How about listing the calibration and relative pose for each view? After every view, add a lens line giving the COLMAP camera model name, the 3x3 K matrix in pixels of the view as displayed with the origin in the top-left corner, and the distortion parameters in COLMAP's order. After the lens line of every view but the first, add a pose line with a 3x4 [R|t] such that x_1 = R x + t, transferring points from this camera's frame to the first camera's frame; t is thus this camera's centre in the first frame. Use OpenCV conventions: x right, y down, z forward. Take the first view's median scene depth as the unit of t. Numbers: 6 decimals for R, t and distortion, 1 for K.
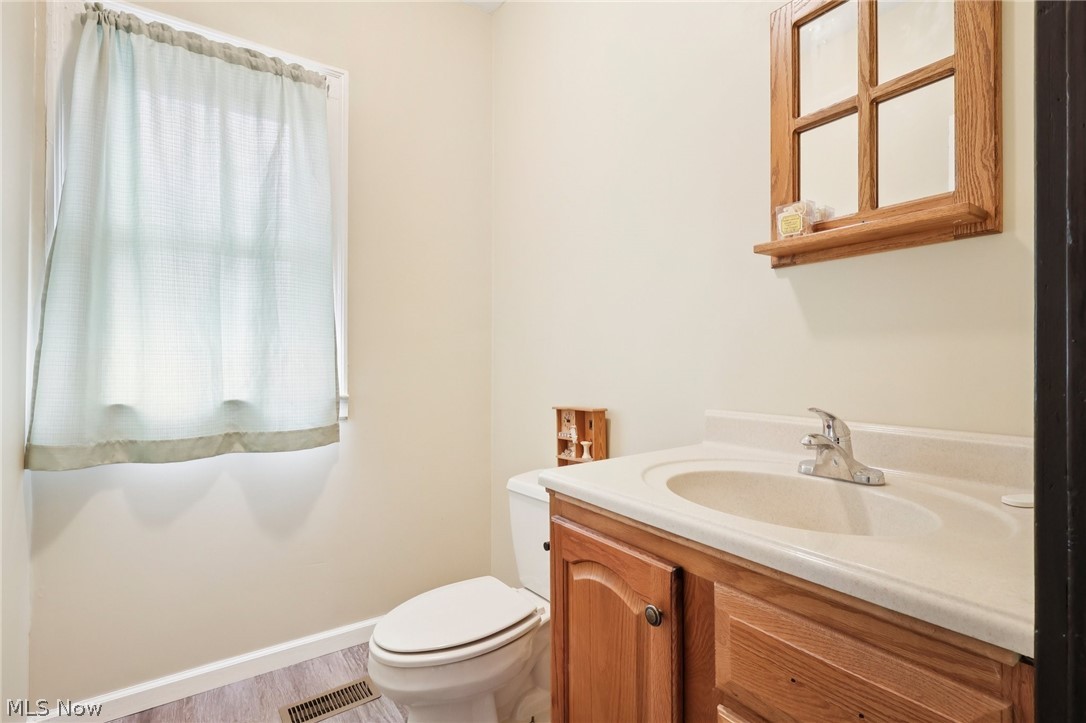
lens RADIAL K [[503.1, 0, 535.6], [0, 503.1, 357.0], [0, 0, 1]] dist [-0.000612, 0.000070]
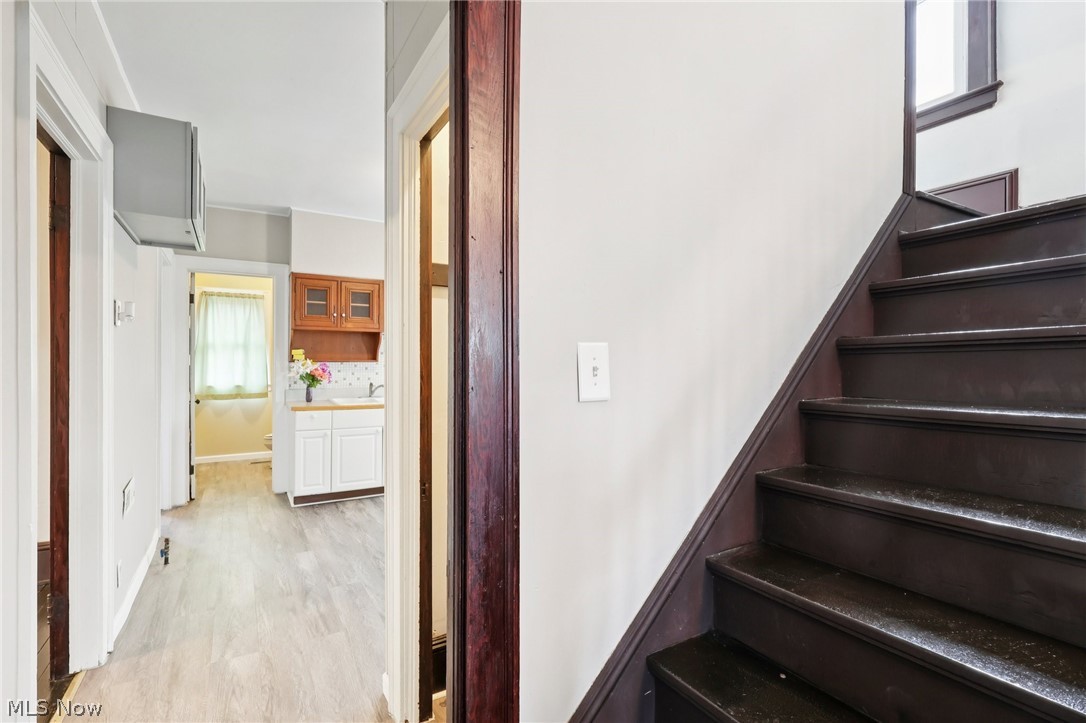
lens RADIAL K [[503.1, 0, 541.1], [0, 503.1, 363.0], [0, 0, 1]] dist [-0.000612, 0.000070]
pose [[0.999076, 0.002785, -0.042888, 1.857720], [-0.002337, 0.999942, 0.010478, -0.125764], [0.042914, -0.010368, 0.999025, -2.707992]]
